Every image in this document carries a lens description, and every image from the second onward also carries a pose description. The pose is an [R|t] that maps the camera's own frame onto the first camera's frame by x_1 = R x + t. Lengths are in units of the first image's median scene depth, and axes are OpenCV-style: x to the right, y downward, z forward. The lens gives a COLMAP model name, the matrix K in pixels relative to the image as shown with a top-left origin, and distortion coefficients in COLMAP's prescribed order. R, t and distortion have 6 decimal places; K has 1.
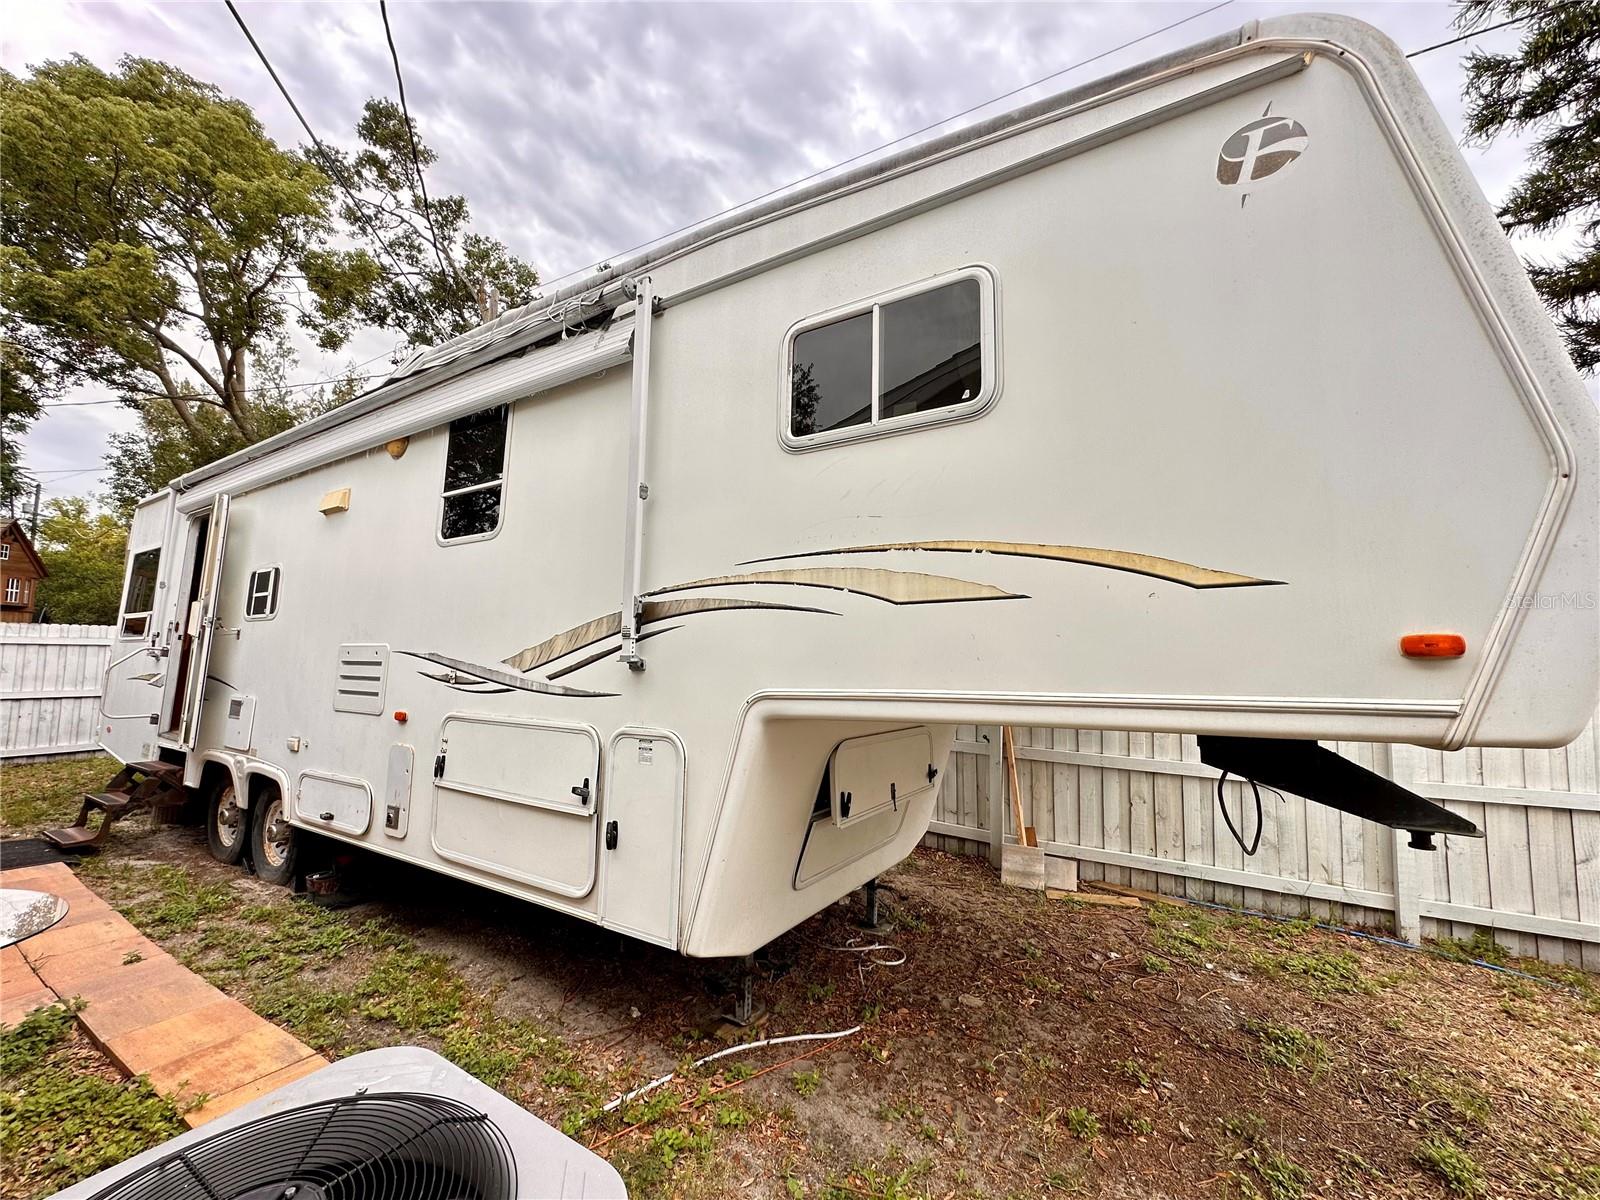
lens RADIAL K [[639.6, 0, 800.3], [0, 639.6, 599.8], [0, 0, 1]] dist [-0.002783, 0.000654]
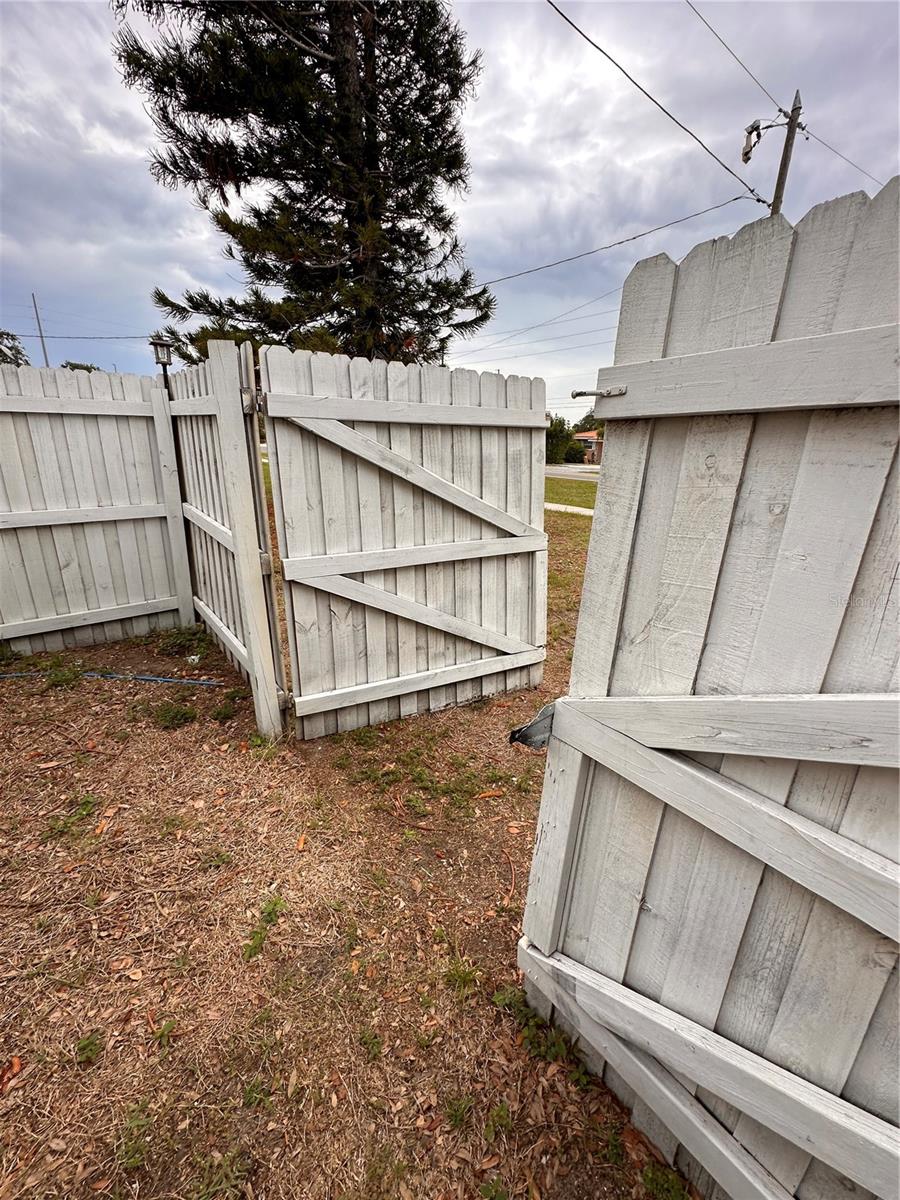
lens RADIAL K [[479.7, 0, 449.7], [0, 479.7, 596.6], [0, 0, 1]] dist [-0.002783, 0.000654]
pose [[0.341736, -0.295718, 0.892058, 0.630187], [-0.112609, 0.929480, 0.351263, 0.061525], [-0.933025, -0.220493, 0.284337, 0.050624]]
